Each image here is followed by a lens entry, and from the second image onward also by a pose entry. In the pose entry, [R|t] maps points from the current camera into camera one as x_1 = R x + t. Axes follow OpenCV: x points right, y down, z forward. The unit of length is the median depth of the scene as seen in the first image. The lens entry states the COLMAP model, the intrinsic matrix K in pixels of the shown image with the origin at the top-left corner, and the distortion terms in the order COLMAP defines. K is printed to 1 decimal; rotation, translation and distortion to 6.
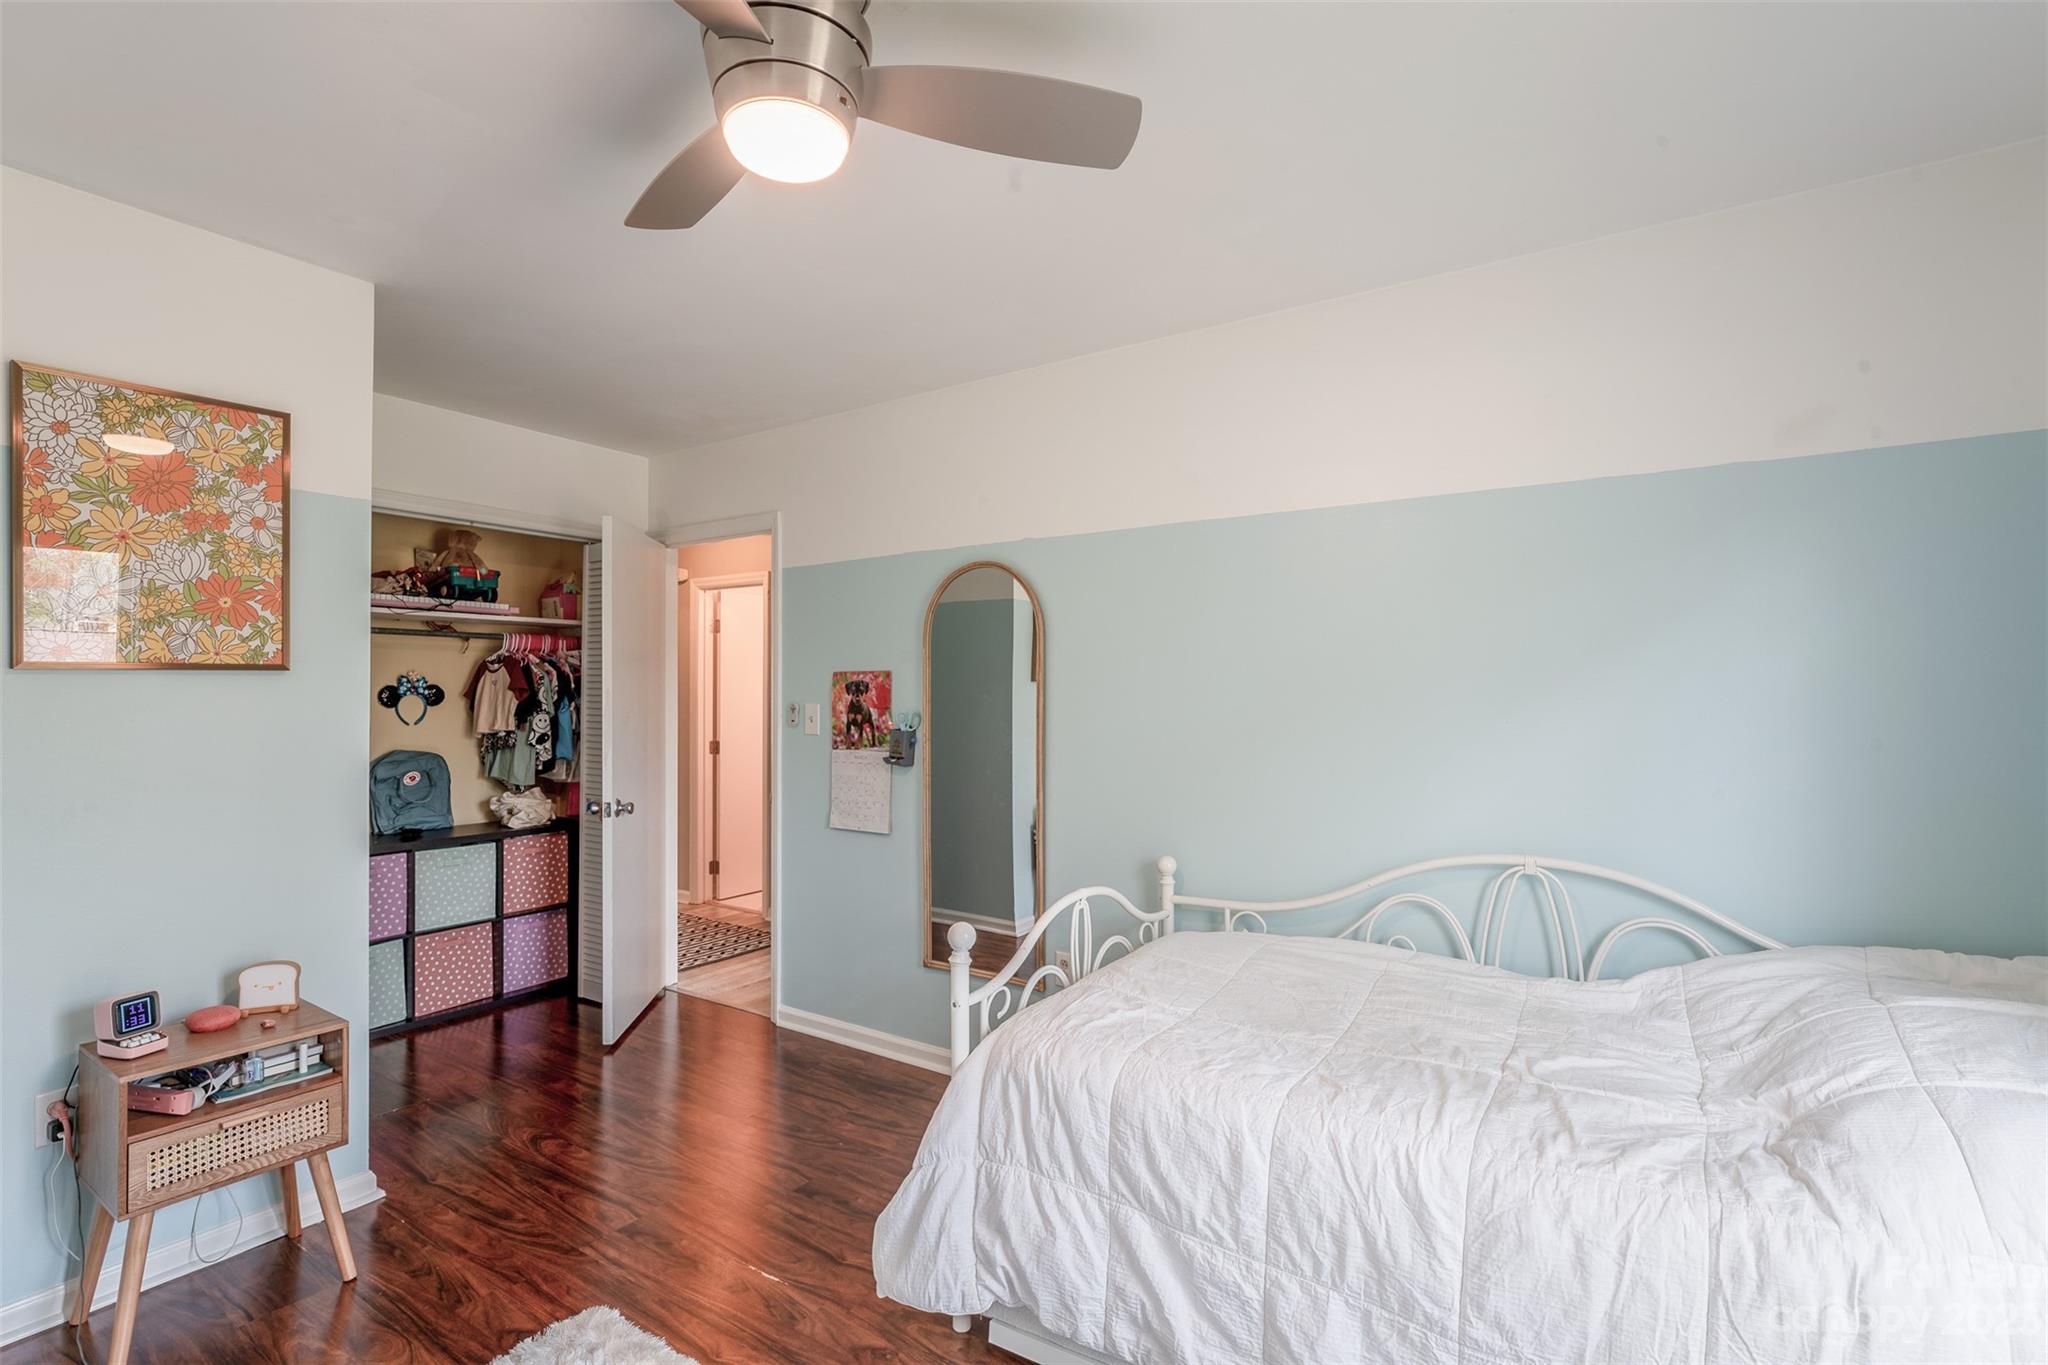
lens RADIAL K [[976.1, 0, 1024.0], [0, 976.1, 682.5], [0, 0, 1]] dist [-0.003082, -0.000406]
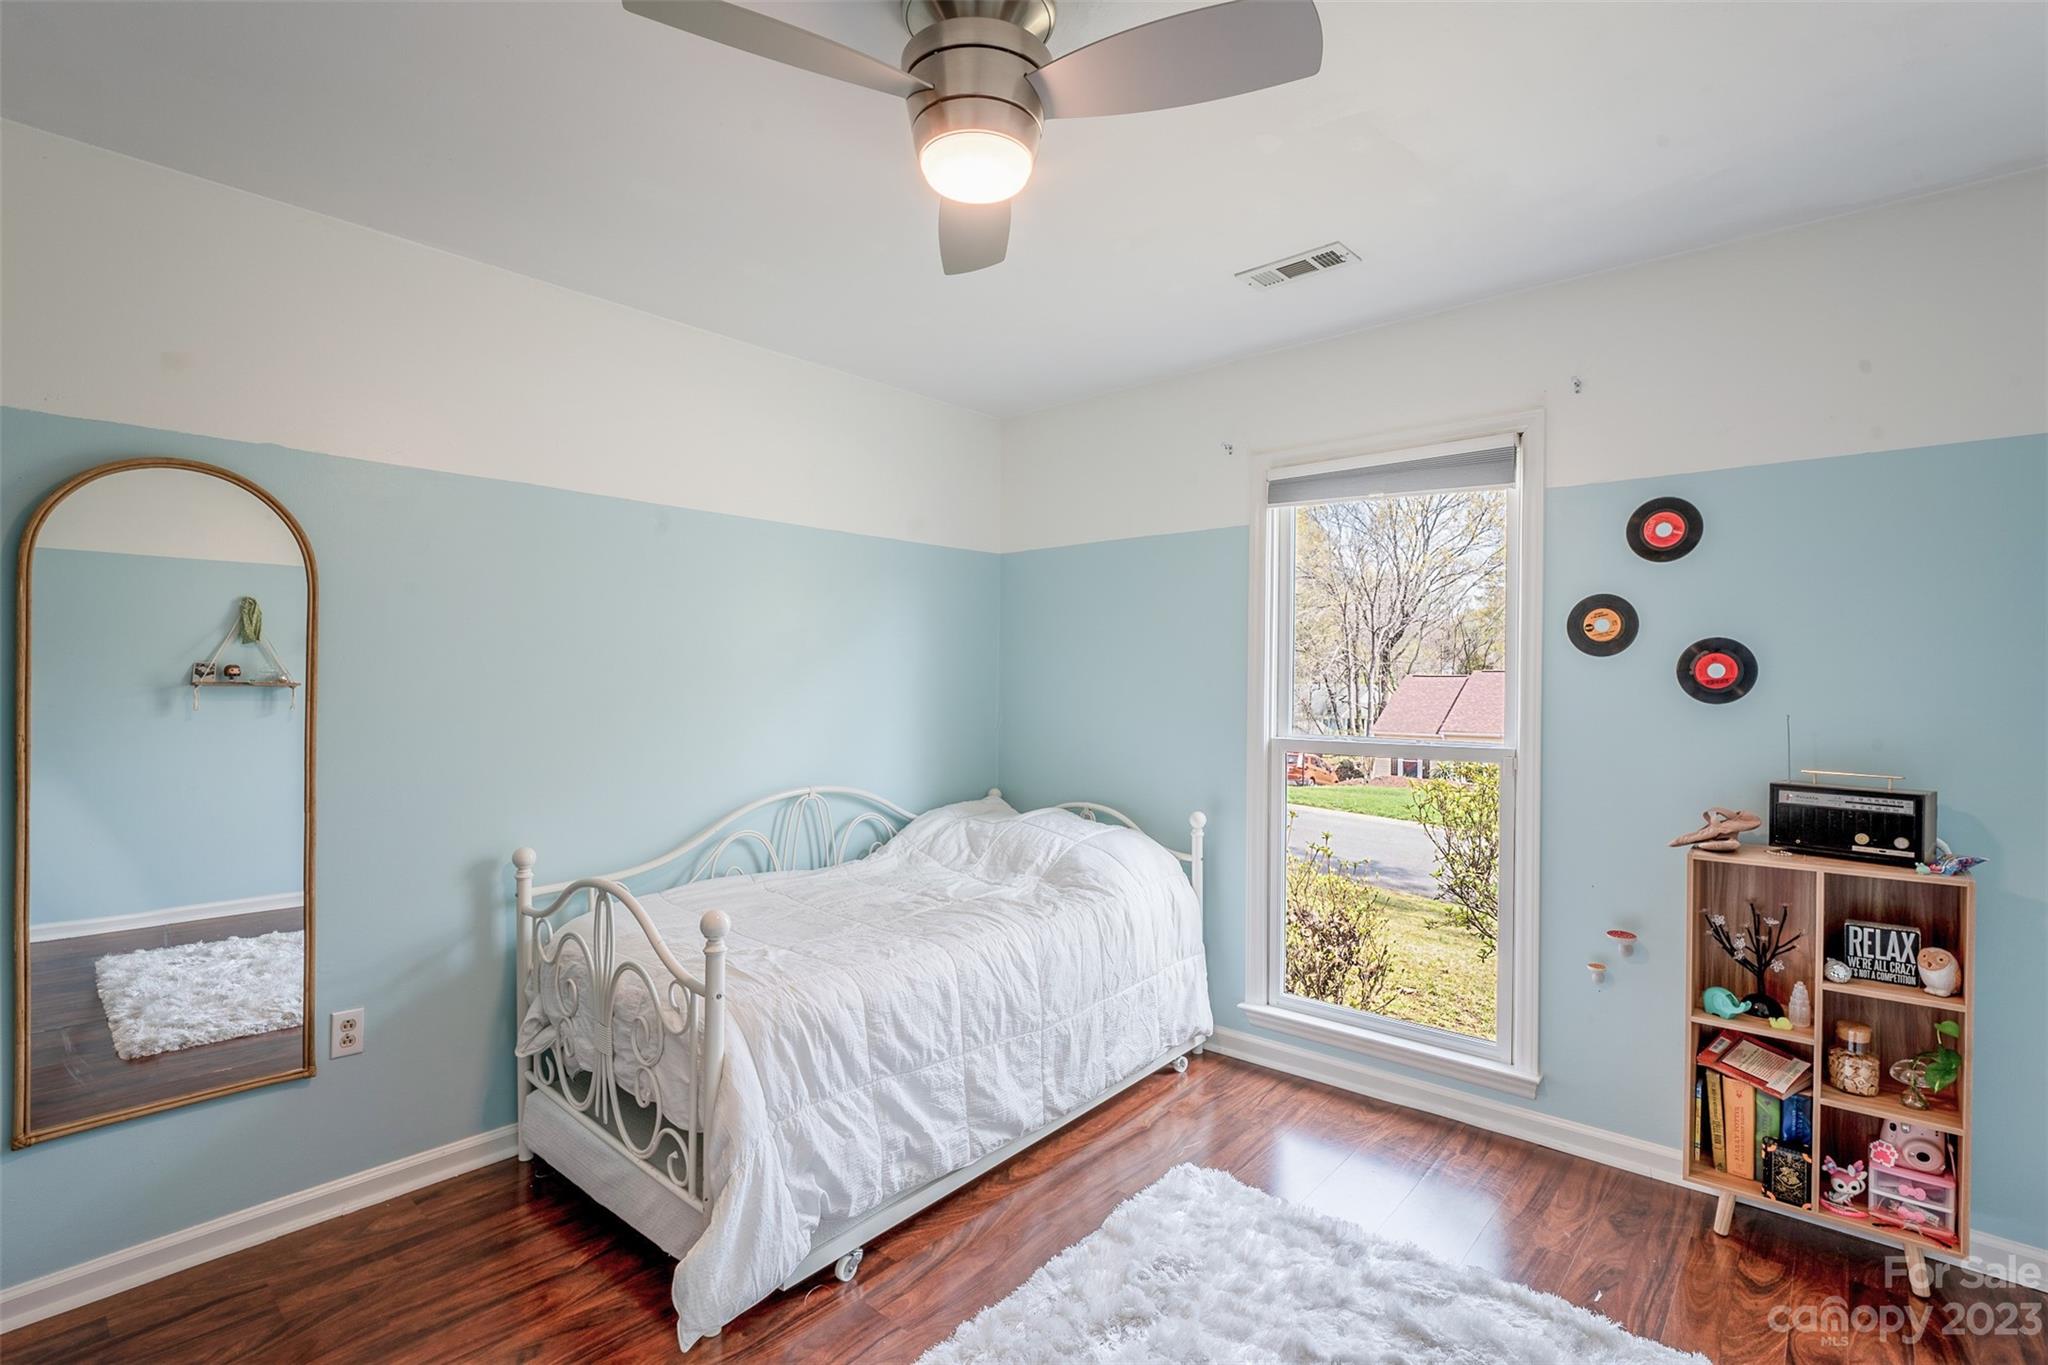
lens RADIAL K [[976.1, 0, 1024.0], [0, 976.1, 682.5], [0, 0, 1]] dist [-0.003082, -0.000406]
pose [[0.104861, -0.000759, 0.994487, -1.182867], [-0.017715, 0.999840, 0.002631, 0.021500], [-0.994329, -0.017894, 0.104830, 0.733838]]
